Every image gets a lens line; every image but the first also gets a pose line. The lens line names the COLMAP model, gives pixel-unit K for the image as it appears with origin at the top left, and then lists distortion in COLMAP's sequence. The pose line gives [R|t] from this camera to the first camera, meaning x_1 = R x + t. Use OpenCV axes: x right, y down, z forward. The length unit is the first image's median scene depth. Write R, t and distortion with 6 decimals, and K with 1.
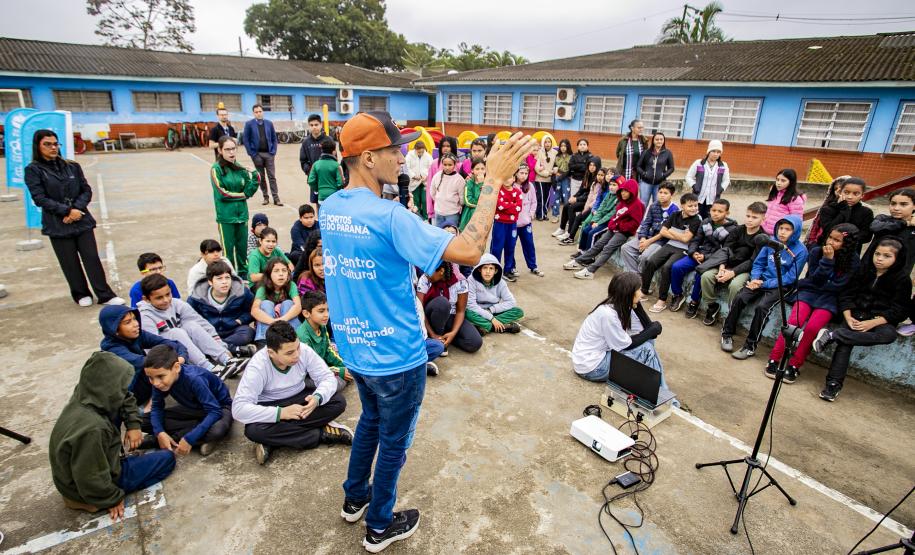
lens RADIAL K [[490.5, 0, 442.0], [0, 490.5, 279.3], [0, 0, 1]] dist [-0.072442, 0.027494]
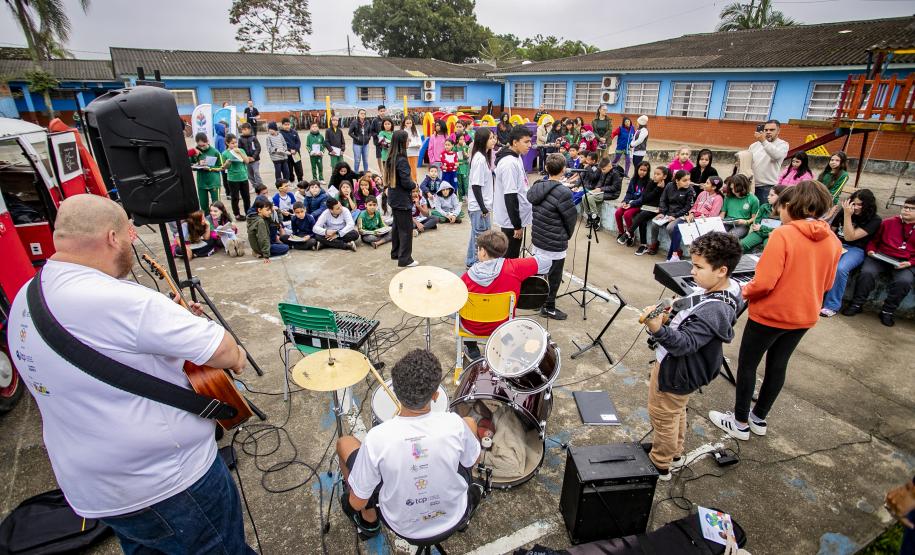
lens RADIAL K [[463.4, 0, 460.6], [0, 463.4, 272.7], [0, 0, 1]] dist [-0.067430, 0.030272]
pose [[0.987303, 0.036823, -0.154520, 0.068520], [-0.031385, 0.998804, 0.037490, 0.037369], [0.155715, -0.032165, 0.987278, -0.123028]]
